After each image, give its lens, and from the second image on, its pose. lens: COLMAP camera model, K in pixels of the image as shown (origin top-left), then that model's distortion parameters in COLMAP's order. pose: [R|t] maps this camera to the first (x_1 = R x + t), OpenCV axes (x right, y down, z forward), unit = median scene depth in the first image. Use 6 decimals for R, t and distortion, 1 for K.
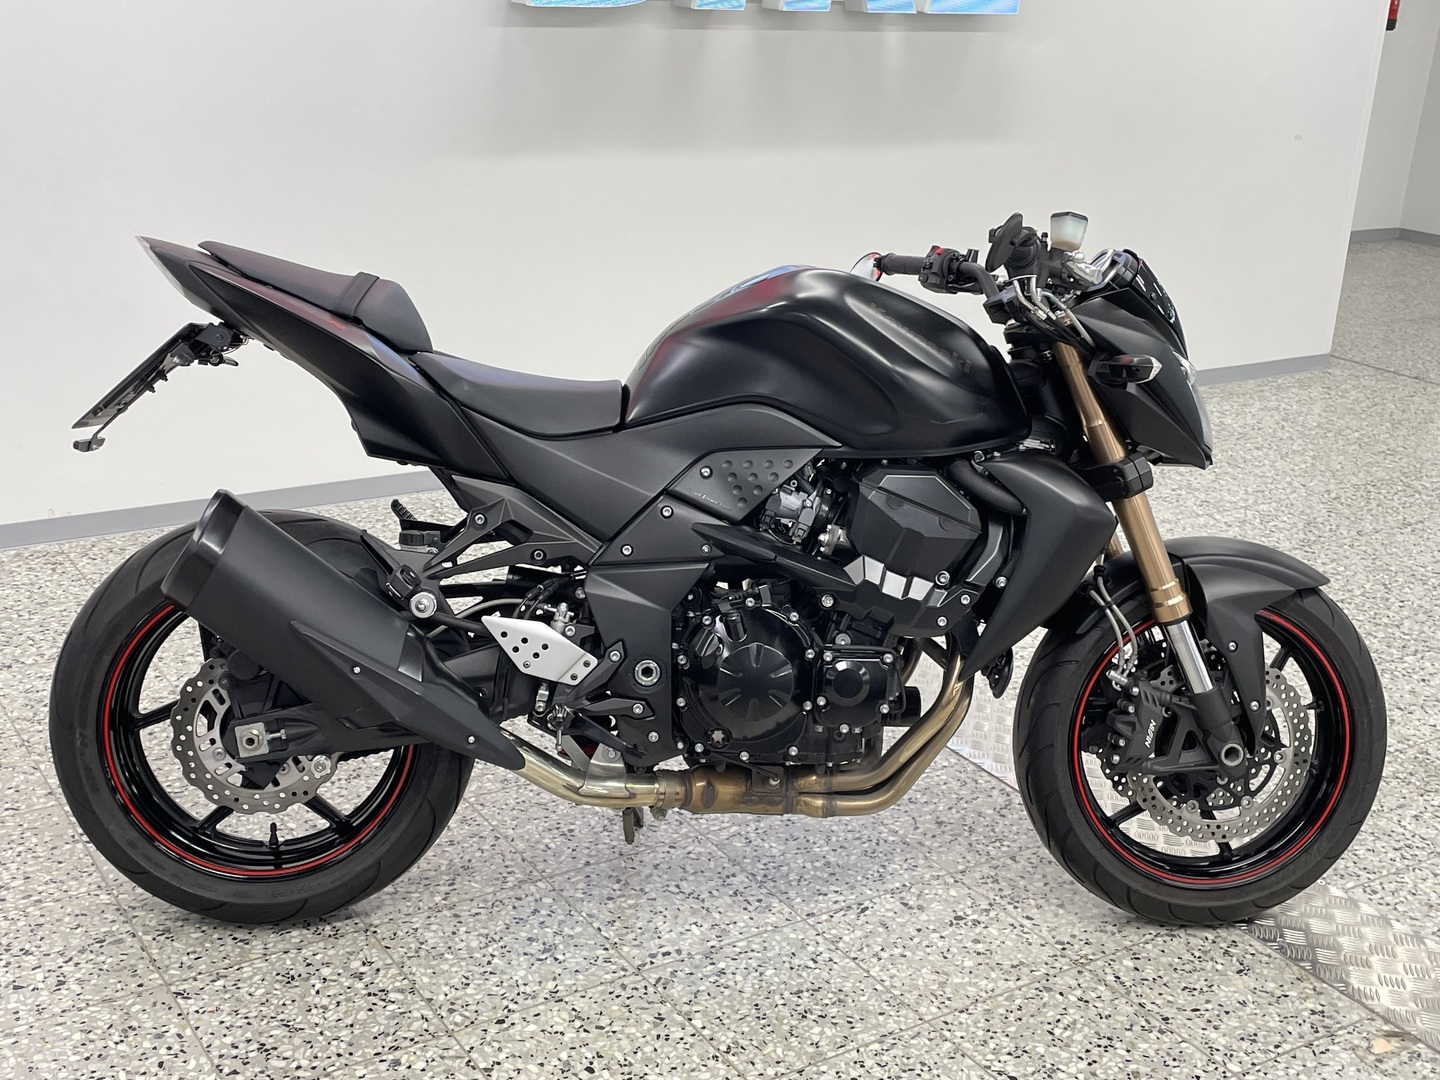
lens RADIAL K [[1747.3, 0, 717.4], [0, 1747.3, 498.1], [0, 0, 1]] dist [0.062692, 0.000000]
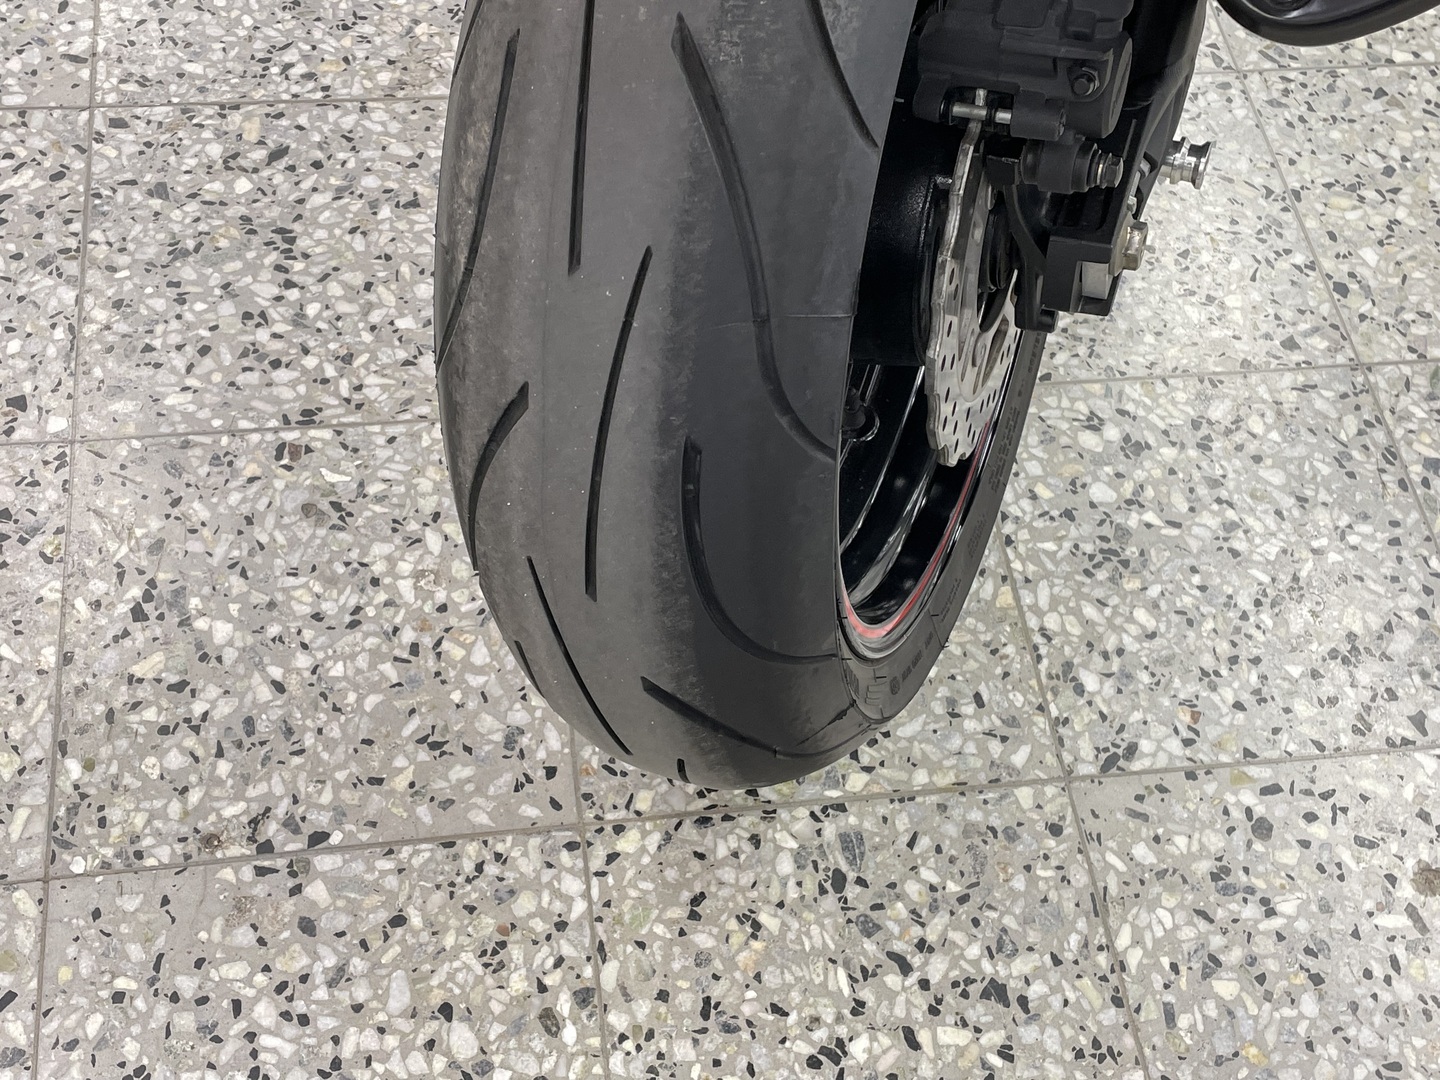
lens RADIAL K [[1747.3, 0, 709.1], [0, 1747.3, 497.0], [0, 0, 1]] dist [0.062692, 0.000000]
pose [[0.426637, -0.766798, 0.479585, -0.500082], [0.215820, 0.601263, 0.769353, -0.117869], [-0.878295, -0.224731, 0.422012, 0.903515]]
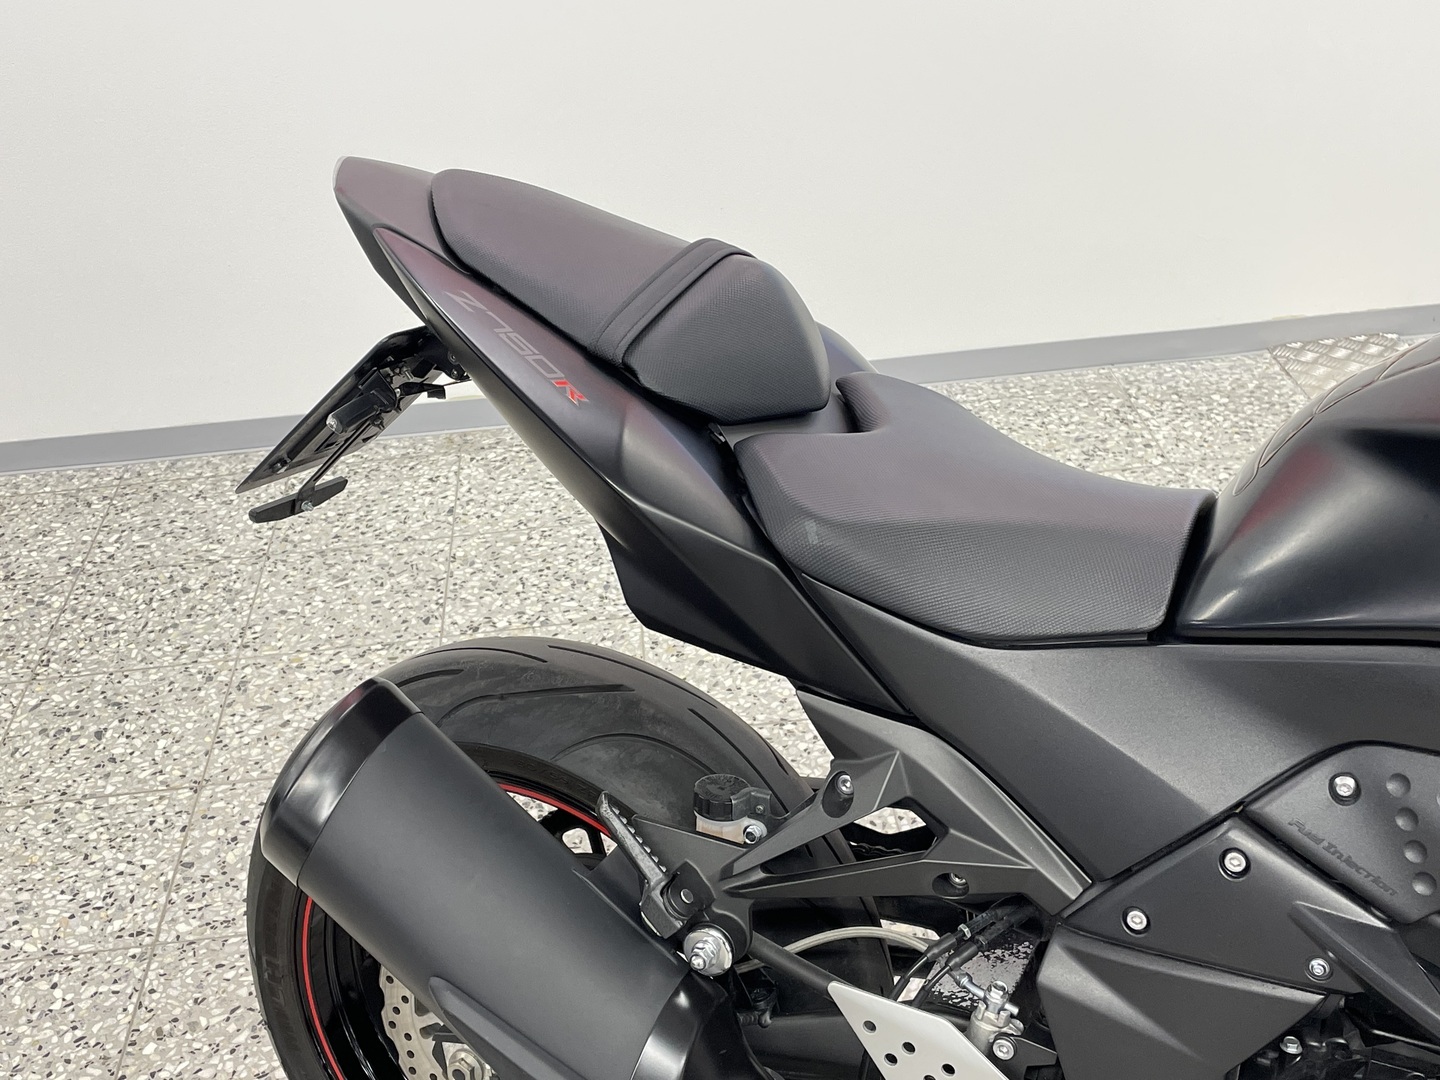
lens RADIAL K [[1747.3, 0, 722.9], [0, 1747.3, 531.4], [0, 0, 1]] dist [0.062692, 0.000000]
pose [[0.871729, 0.143780, -0.468419, 0.053019], [-0.041470, 0.974198, 0.221853, -0.163563], [0.488231, -0.173970, 0.855199, 0.572685]]
